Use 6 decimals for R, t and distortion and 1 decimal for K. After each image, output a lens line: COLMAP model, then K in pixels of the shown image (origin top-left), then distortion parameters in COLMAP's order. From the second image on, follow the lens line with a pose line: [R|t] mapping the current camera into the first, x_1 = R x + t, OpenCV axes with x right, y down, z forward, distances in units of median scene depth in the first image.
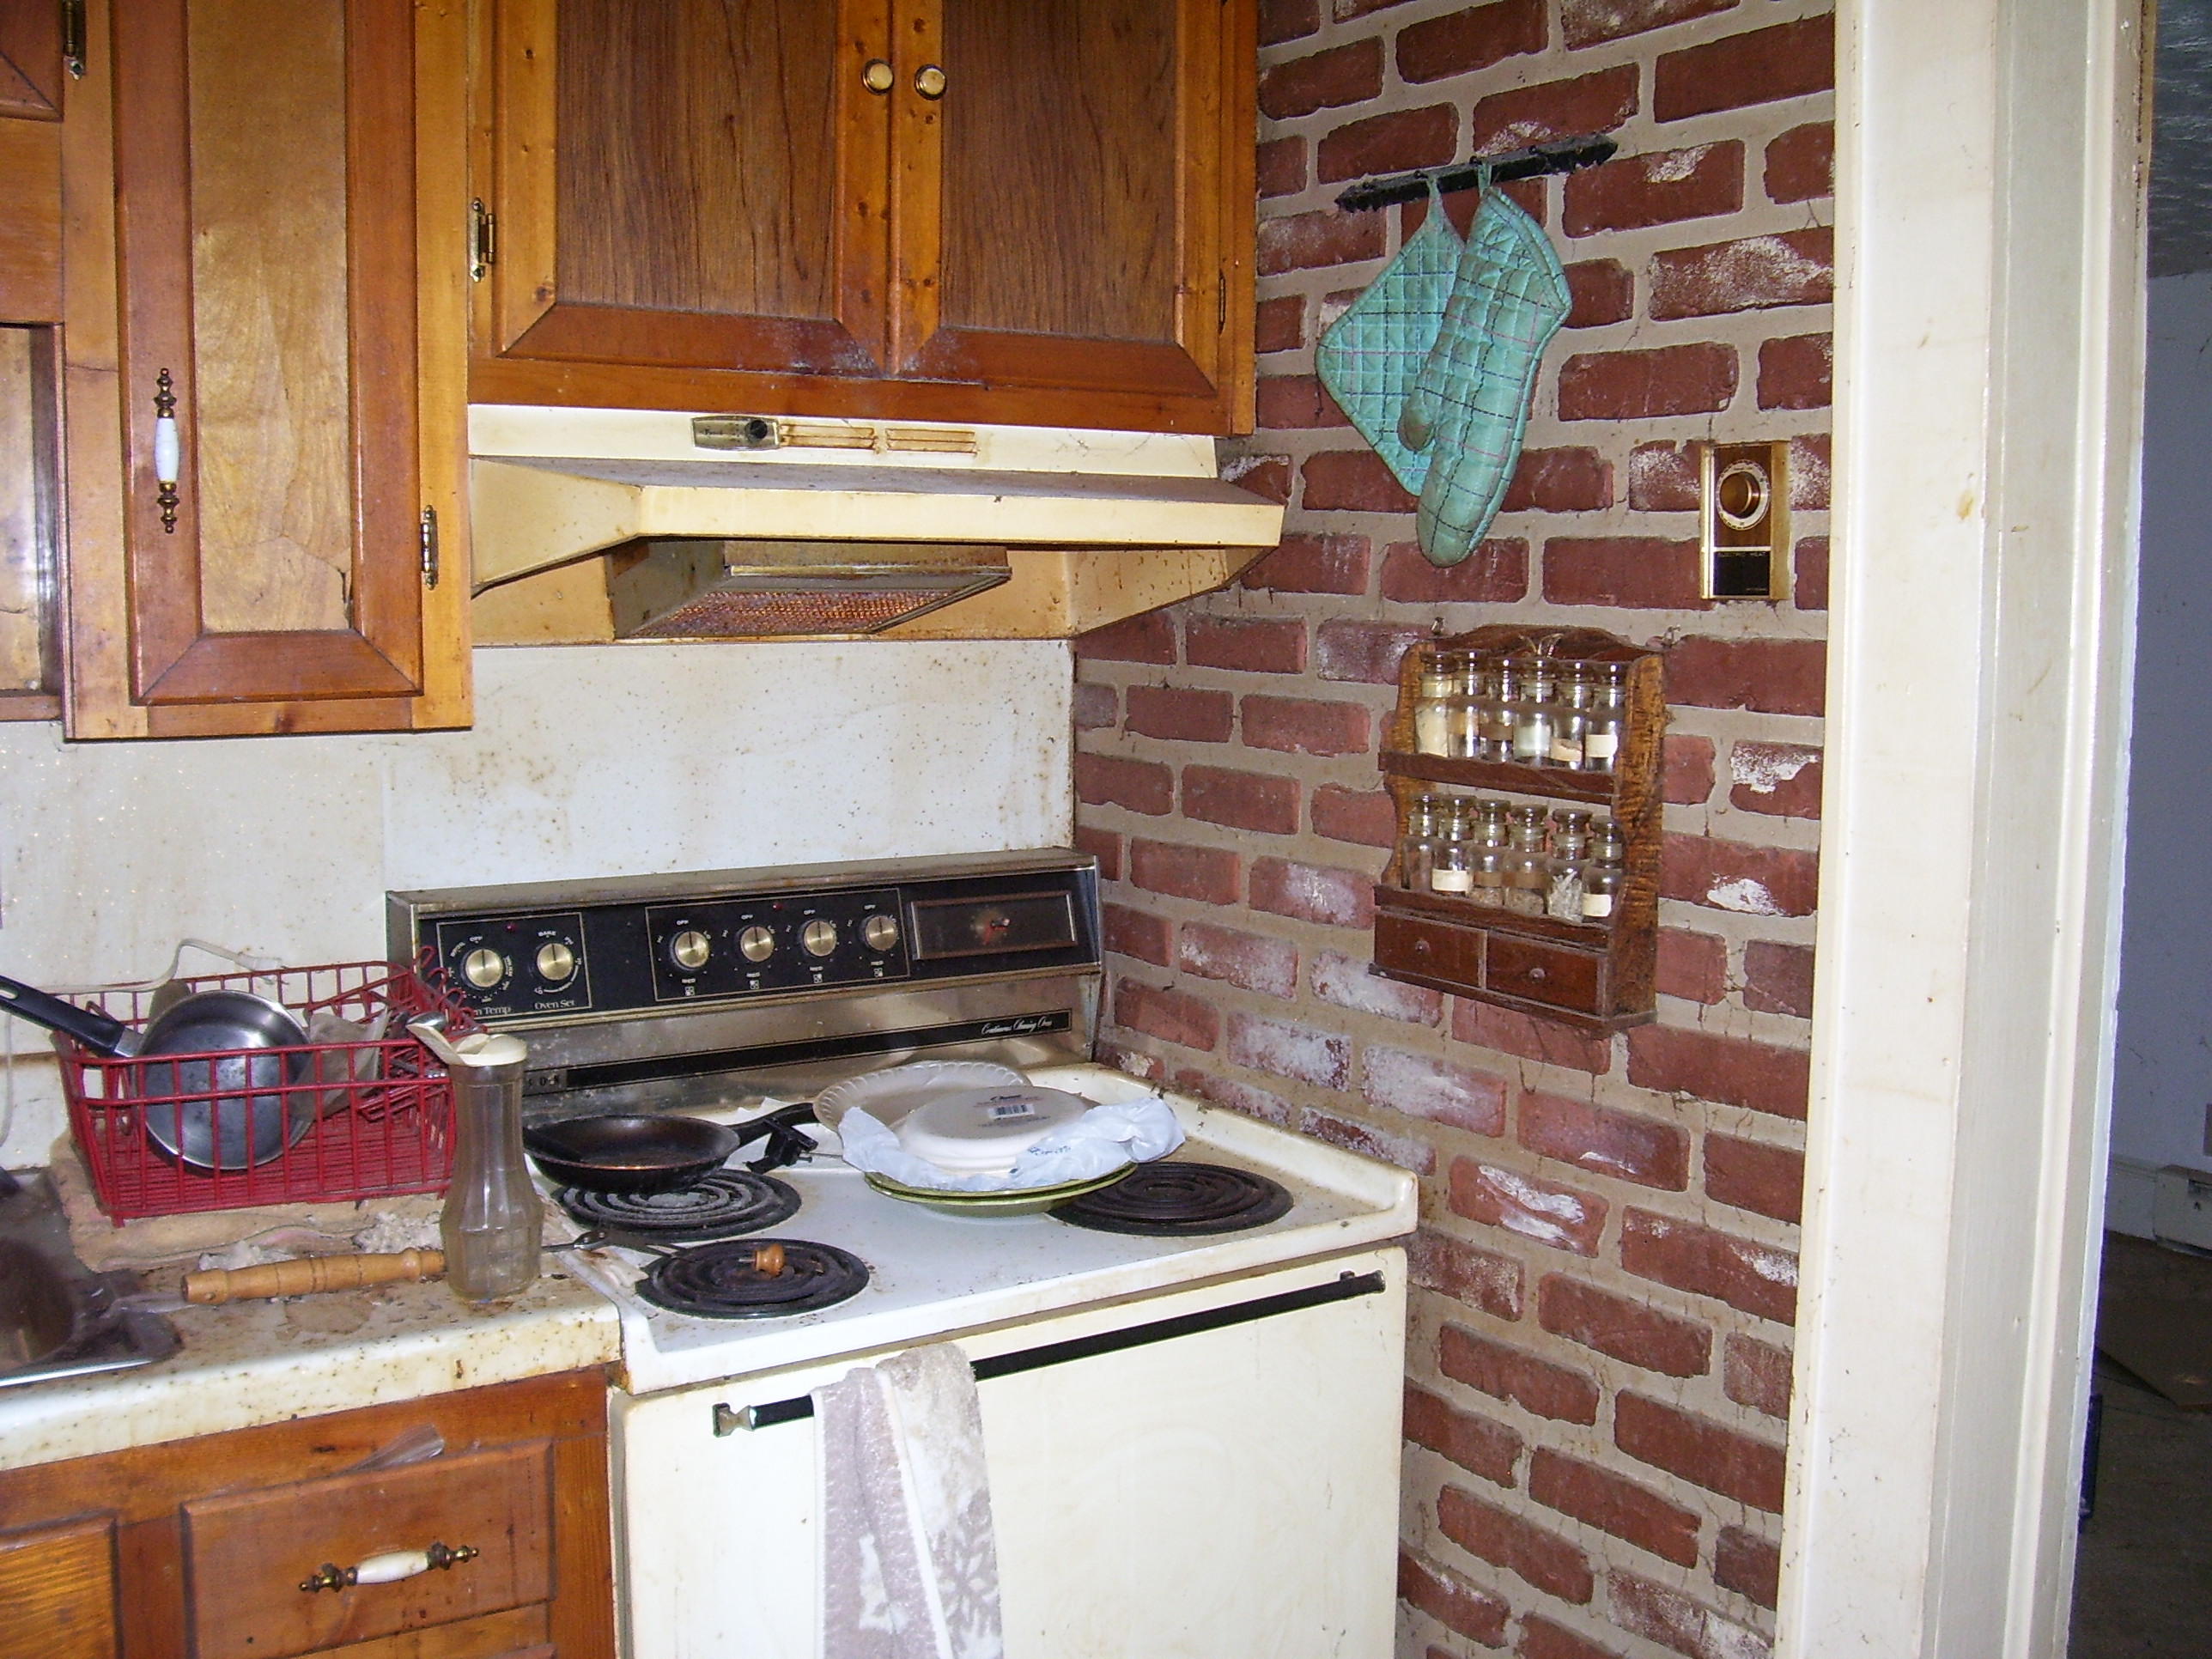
lens RADIAL K [[2224.9, 0, 1129.5], [0, 2224.9, 824.6], [0, 0, 1]] dist [-0.180495, 0.158437]
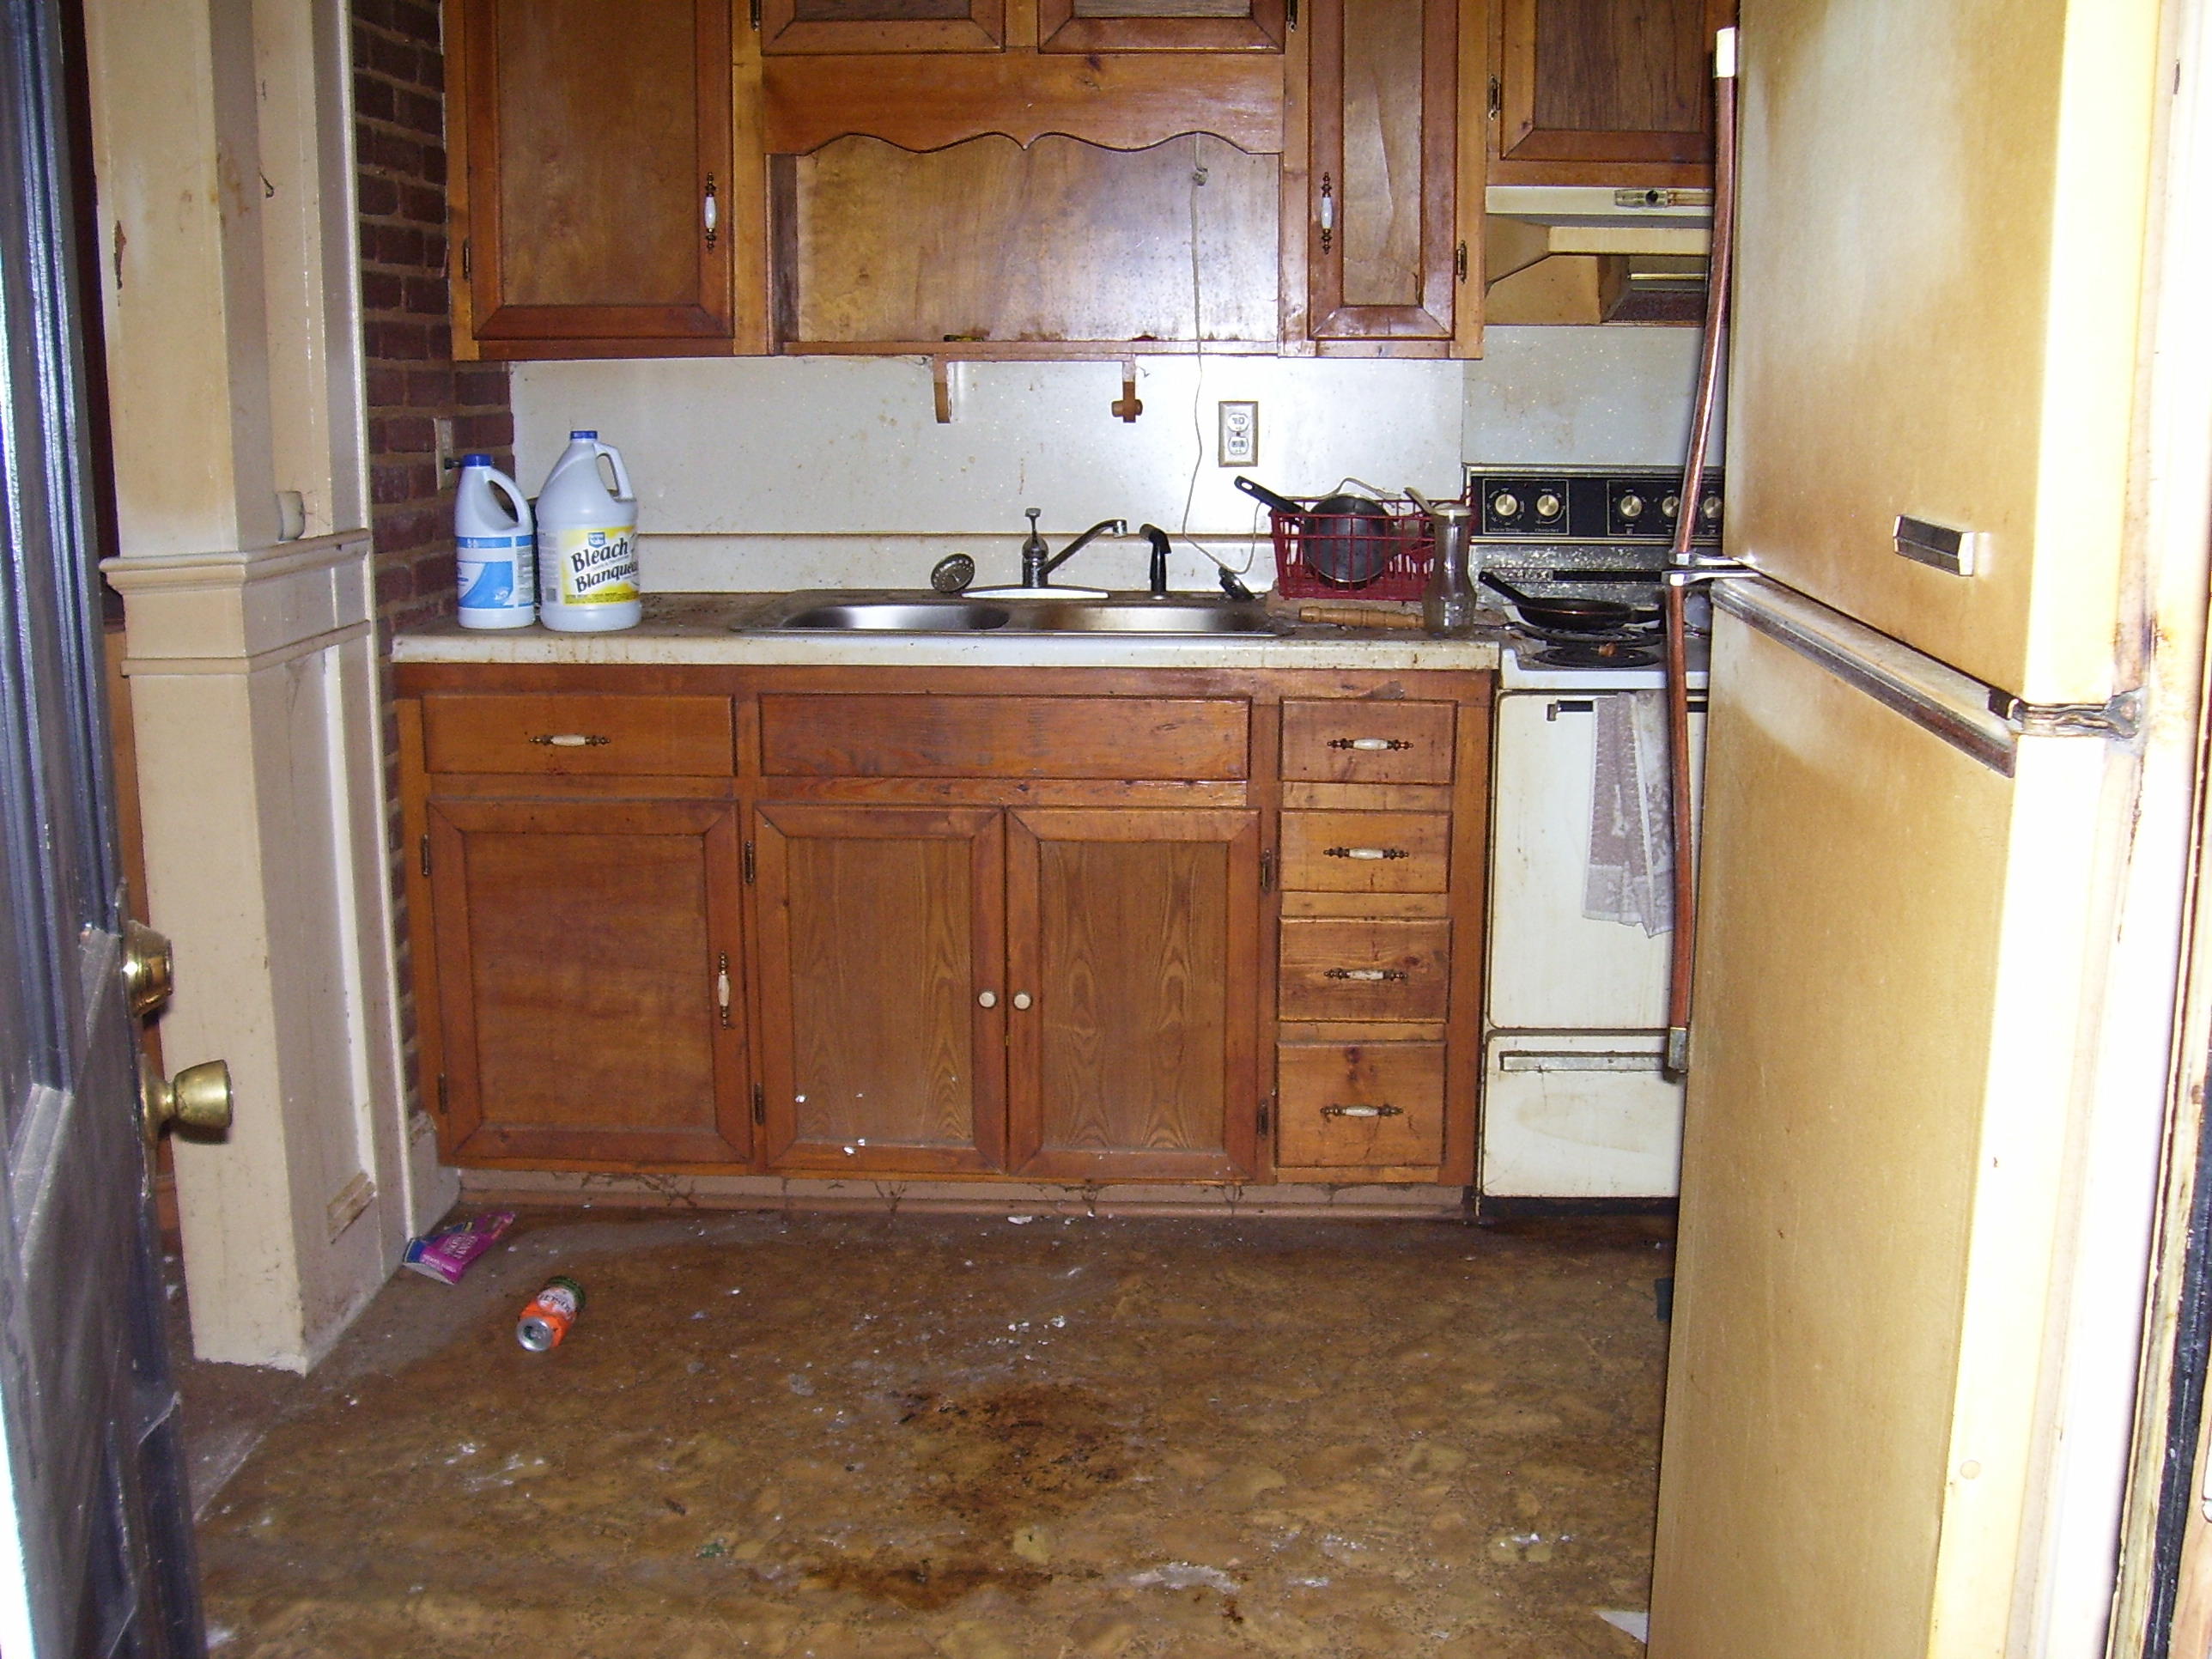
lens RADIAL K [[2224.9, 0, 1129.5], [0, 2224.9, 824.6], [0, 0, 1]] dist [-0.180495, 0.158437]
pose [[0.806968, 0.110941, -0.580081, 0.628216], [-0.056956, 0.992239, 0.110533, 0.169795], [0.587842, -0.056158, 0.807024, -0.762550]]
